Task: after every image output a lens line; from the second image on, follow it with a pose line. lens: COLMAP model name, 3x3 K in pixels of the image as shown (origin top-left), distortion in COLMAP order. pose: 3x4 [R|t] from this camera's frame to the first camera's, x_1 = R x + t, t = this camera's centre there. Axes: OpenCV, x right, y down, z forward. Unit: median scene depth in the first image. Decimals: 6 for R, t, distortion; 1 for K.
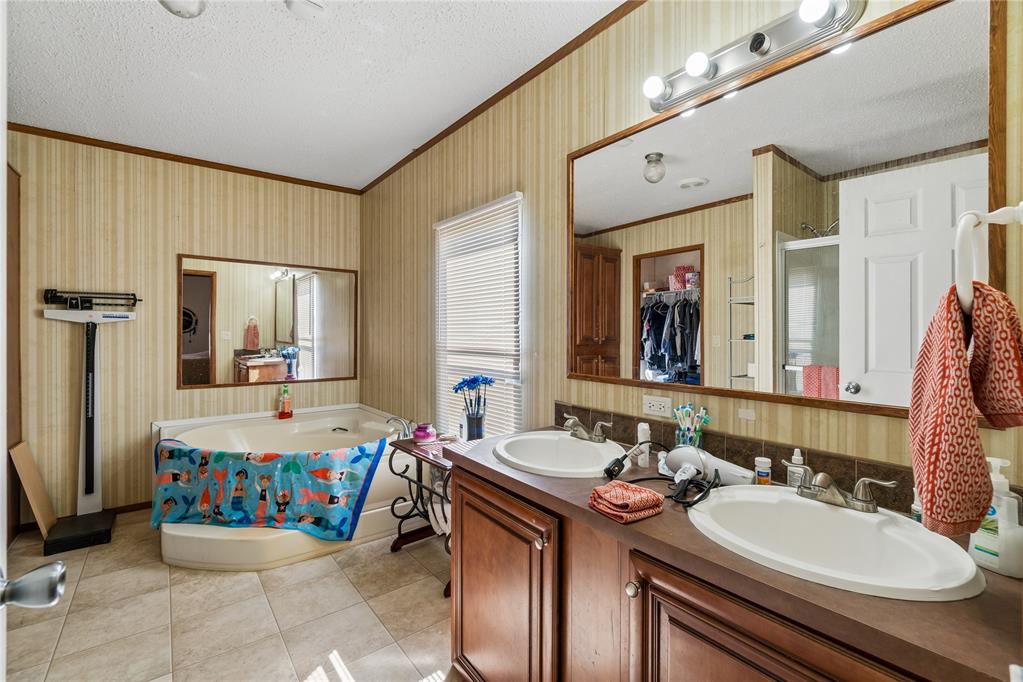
lens RADIAL K [[442.0, 0, 512.3], [0, 442.0, 332.8], [0, 0, 1]] dist [-0.003051, 0.002015]
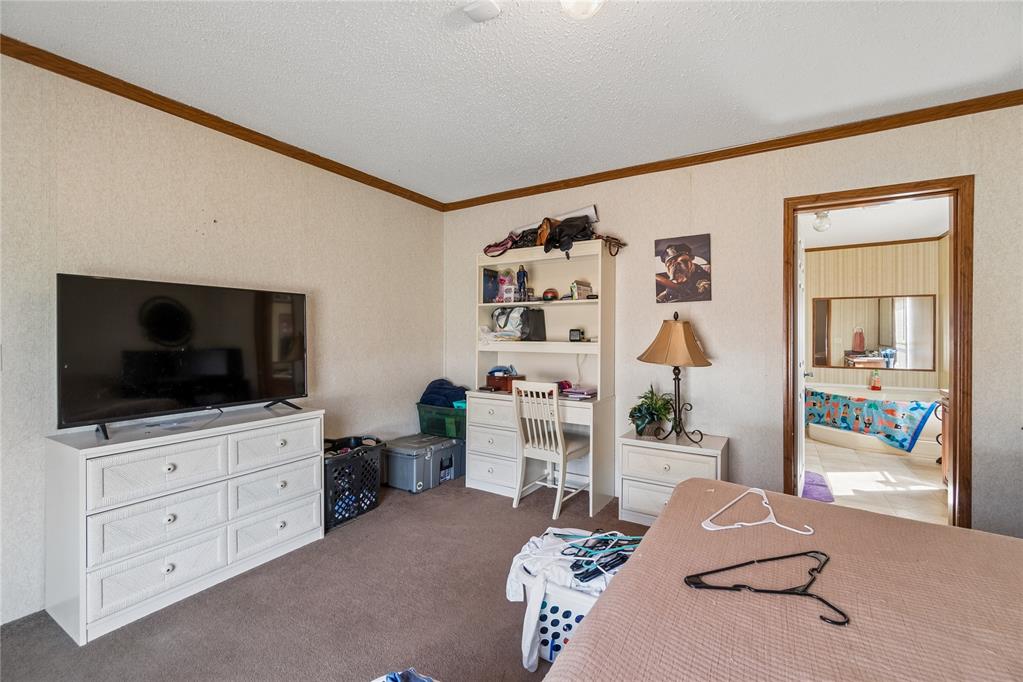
lens RADIAL K [[442.0, 0, 512.5], [0, 442.0, 335.3], [0, 0, 1]] dist [-0.003051, 0.002015]
pose [[0.353961, -0.001697, -0.935259, 0.759583], [-0.001640, 0.999996, -0.002436, -0.007158], [0.935259, 0.002396, 0.353957, -1.181442]]
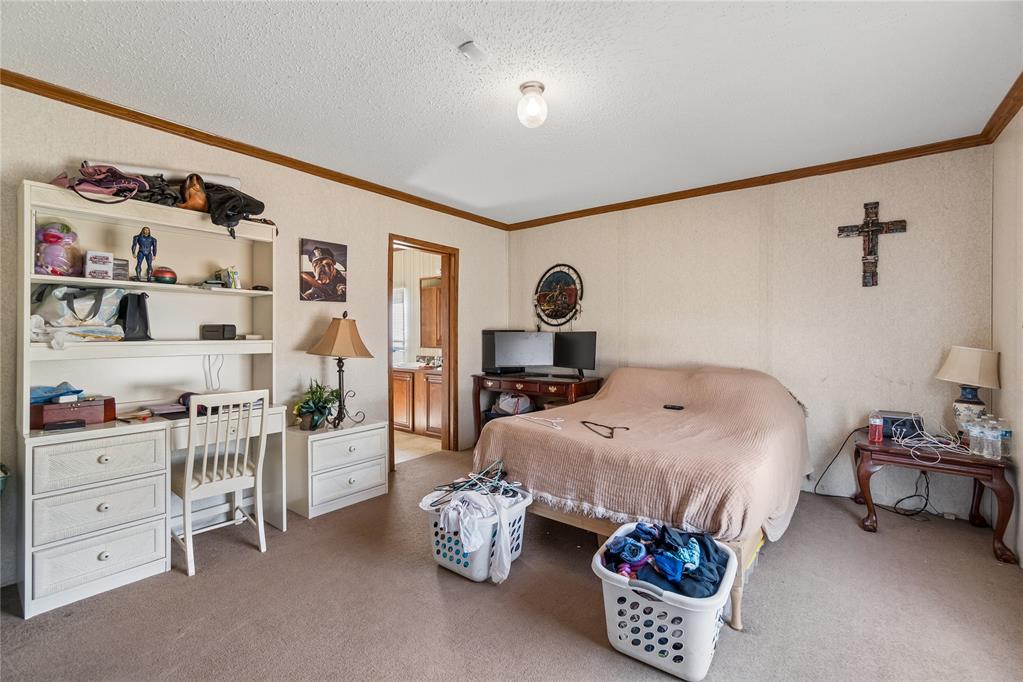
lens RADIAL K [[442.0, 0, 509.9], [0, 442.0, 336.4], [0, 0, 1]] dist [-0.003051, 0.002015]
pose [[0.967473, -0.014772, 0.252542, -0.046991], [0.014827, 0.999889, 0.001686, 0.009469], [-0.252539, 0.002113, 0.967584, -1.767244]]
